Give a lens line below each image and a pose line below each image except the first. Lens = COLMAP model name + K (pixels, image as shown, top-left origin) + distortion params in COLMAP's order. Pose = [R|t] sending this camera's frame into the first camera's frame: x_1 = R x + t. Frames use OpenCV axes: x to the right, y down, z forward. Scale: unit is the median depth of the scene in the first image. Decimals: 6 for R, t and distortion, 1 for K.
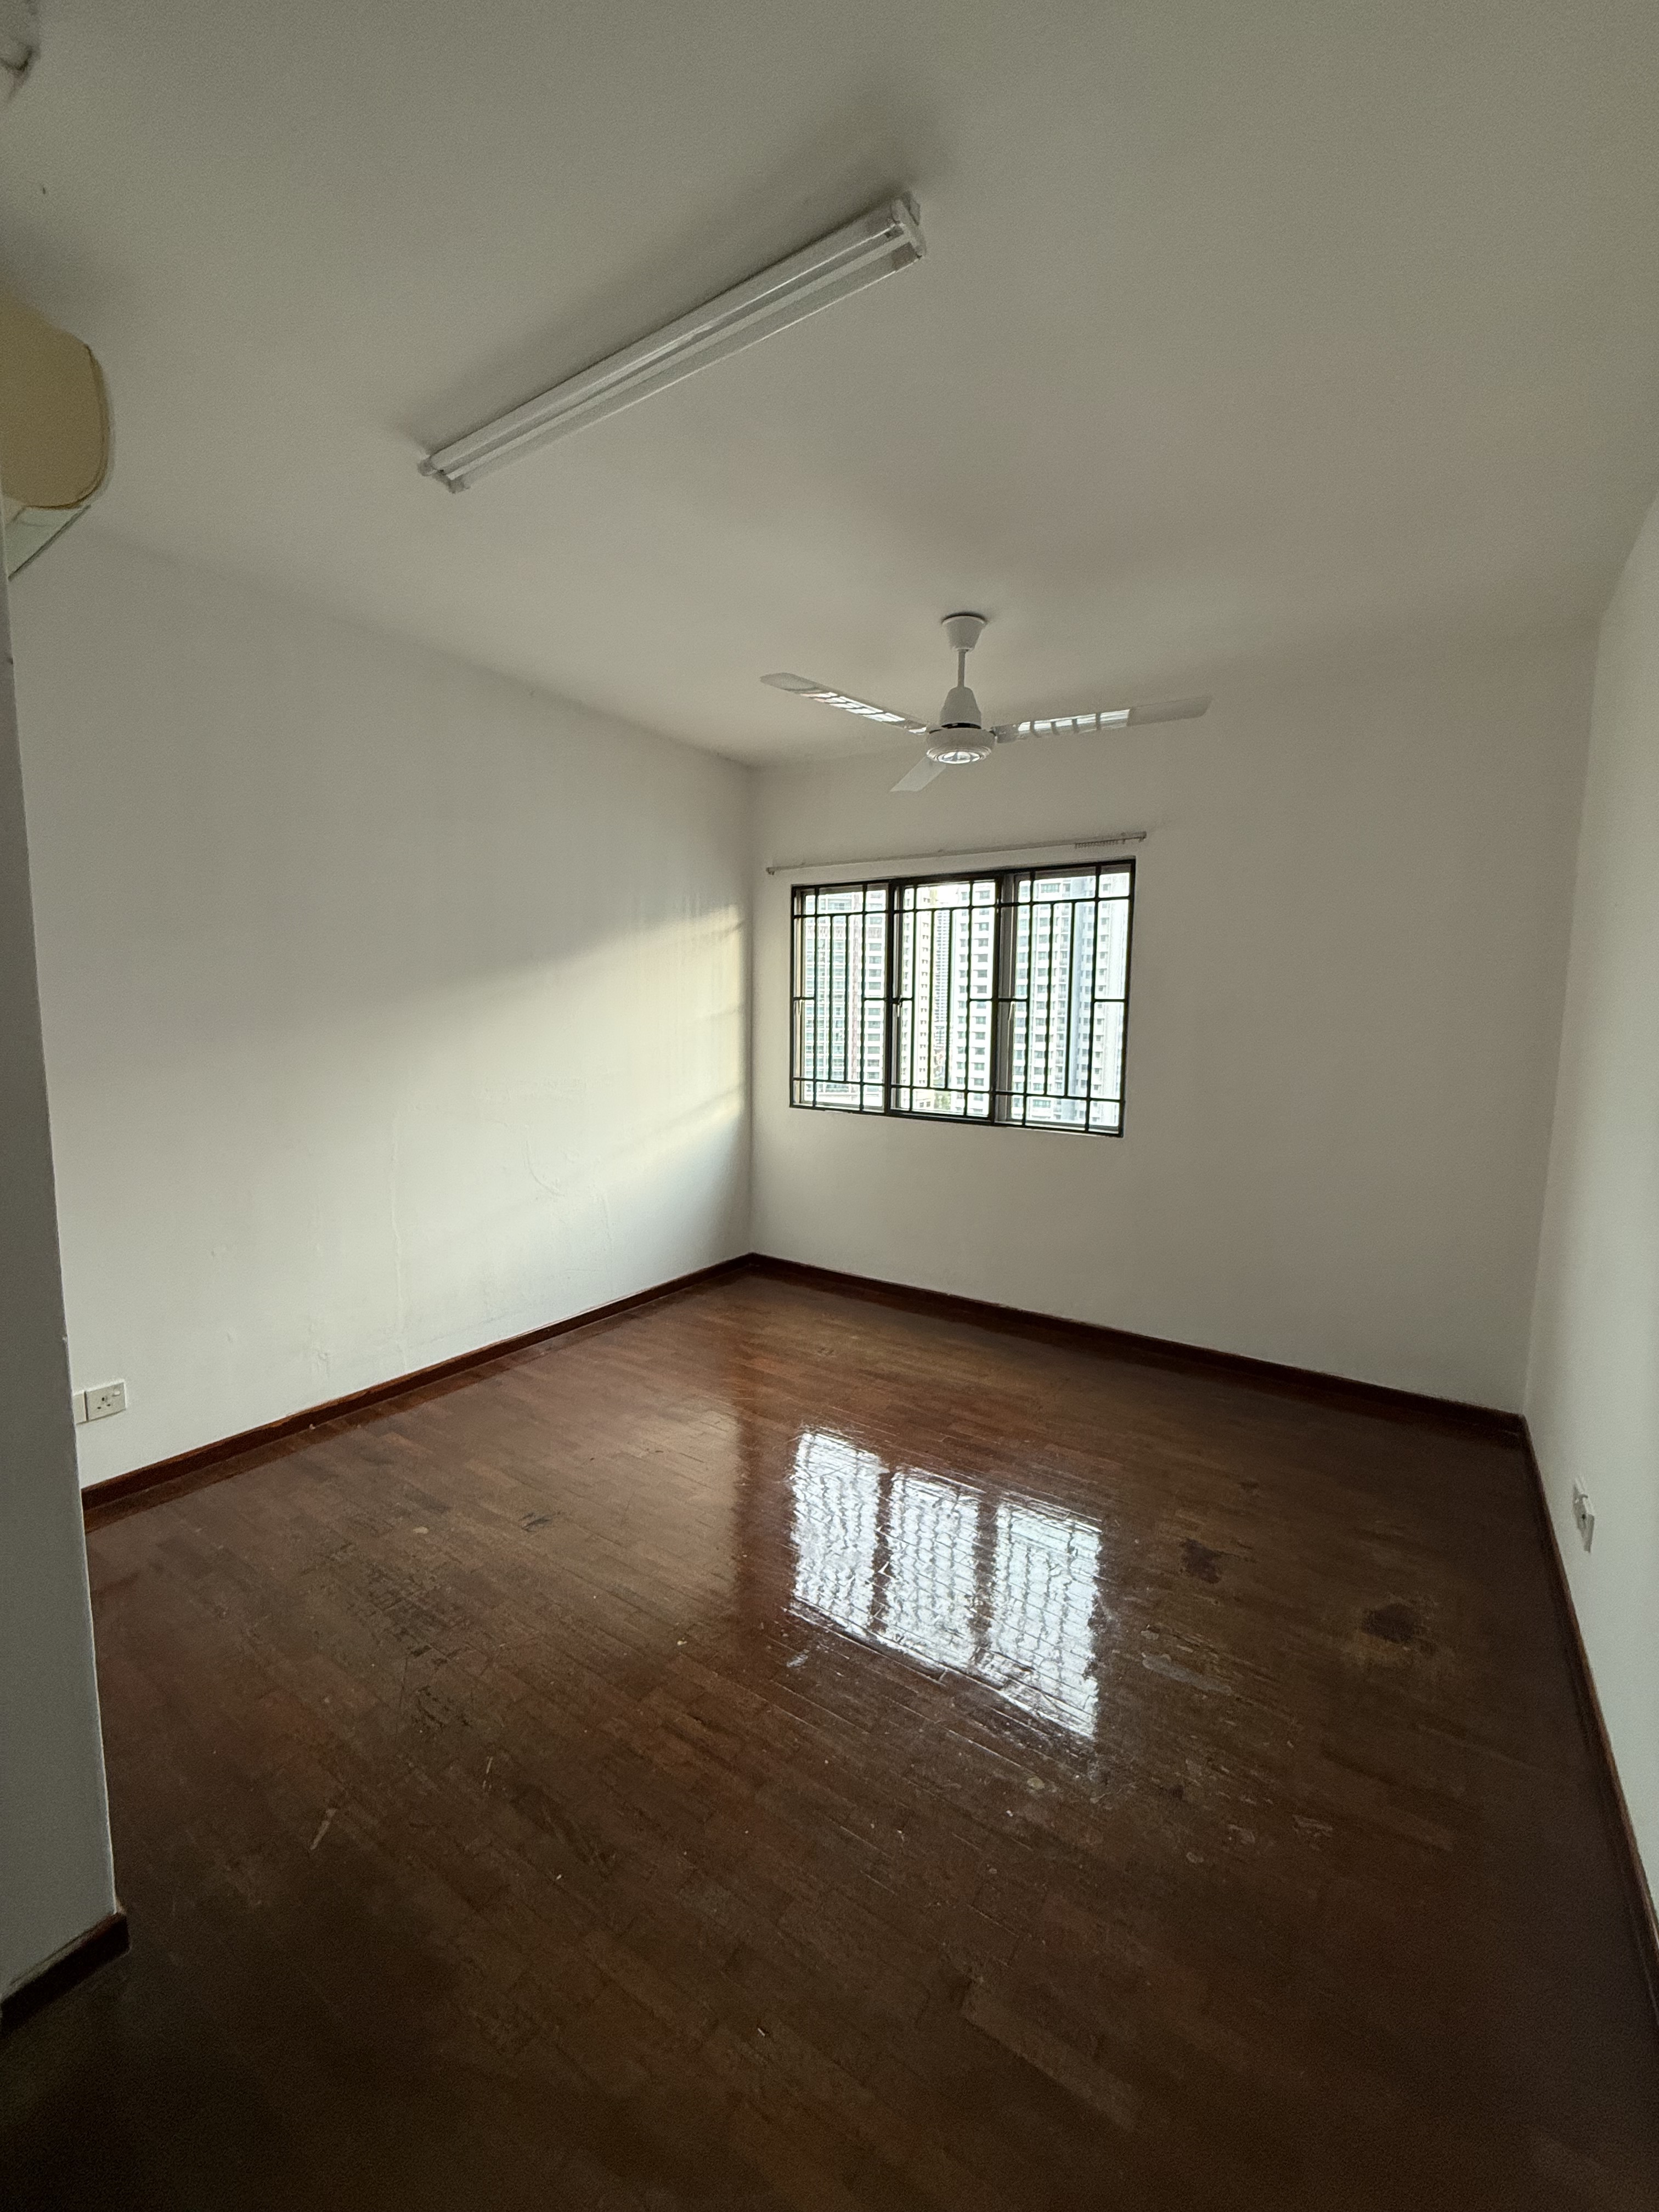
lens RADIAL K [[901.6, 0, 829.5], [0, 901.6, 1106.0], [0, 0, 1]] dist [0.001114, 0.000029]
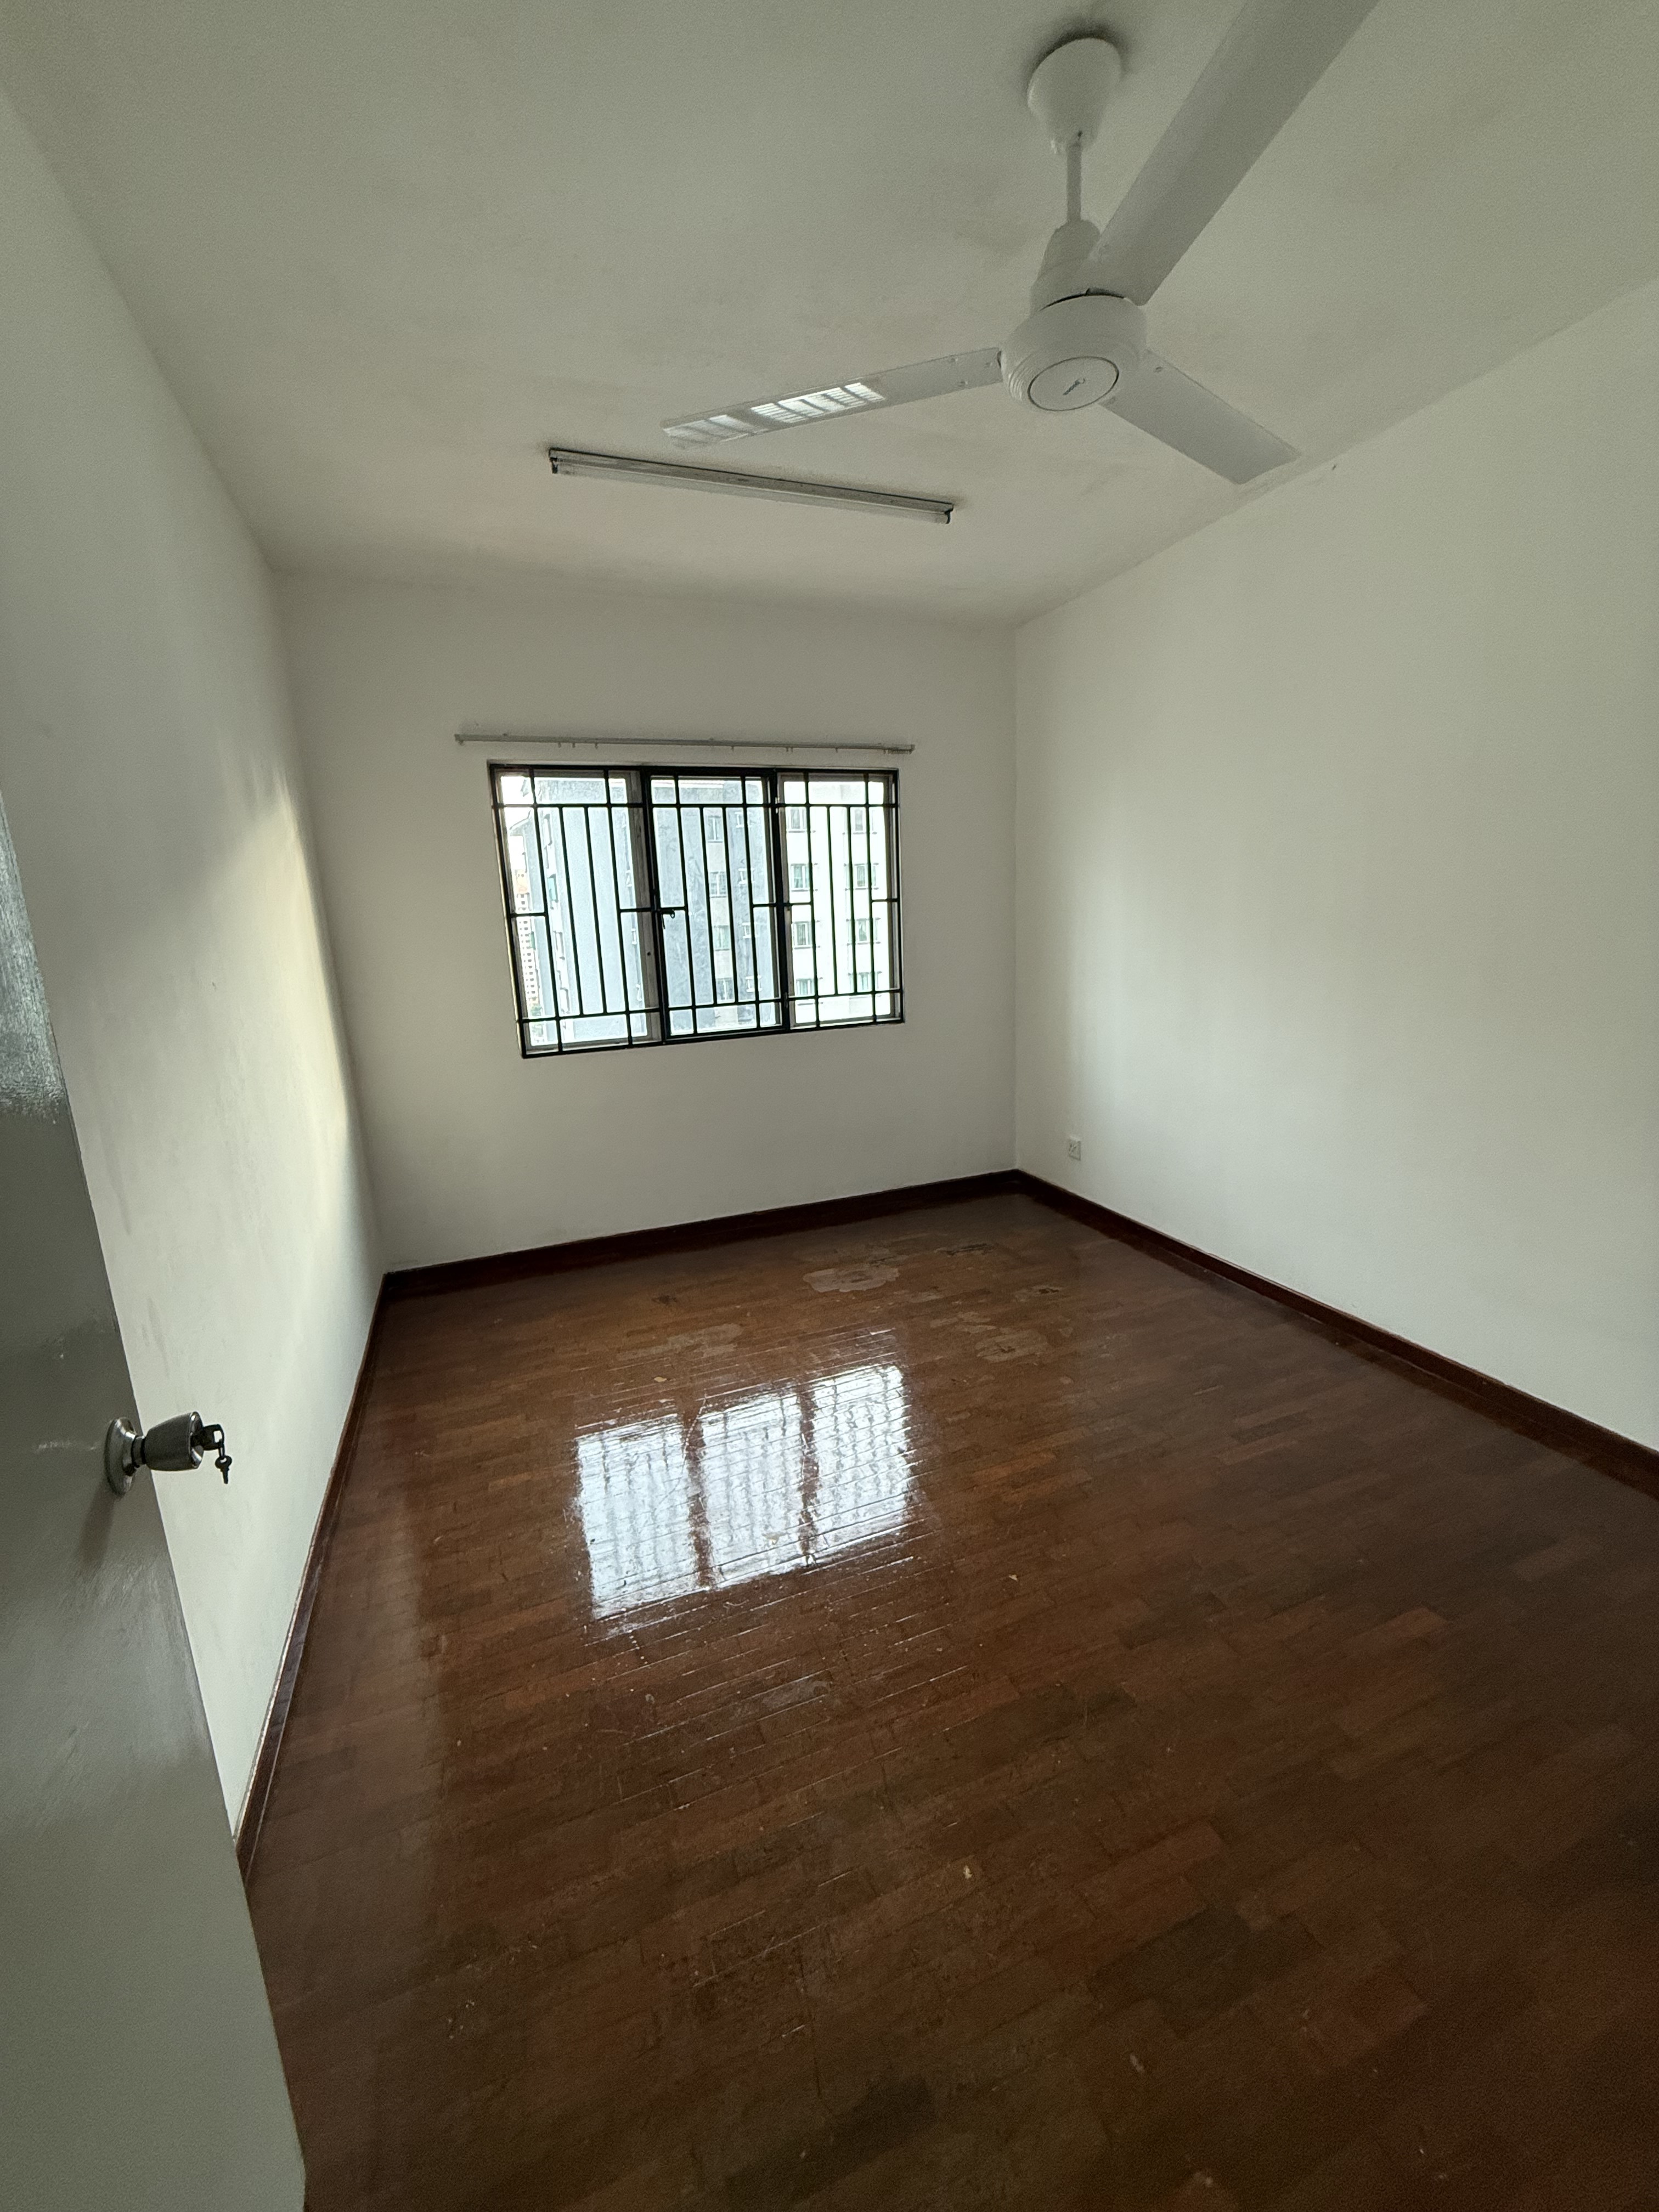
lens RADIAL K [[862.8, 0, 867.2], [0, 862.8, 1104.0], [0, 0, 1]] dist [-0.000114, -0.000003]
pose [[0.559288, -0.217222, 0.800007, -0.565673], [0.140687, 0.975930, 0.166635, -0.049251], [-0.816948, 0.019354, 0.576386, 0.385609]]
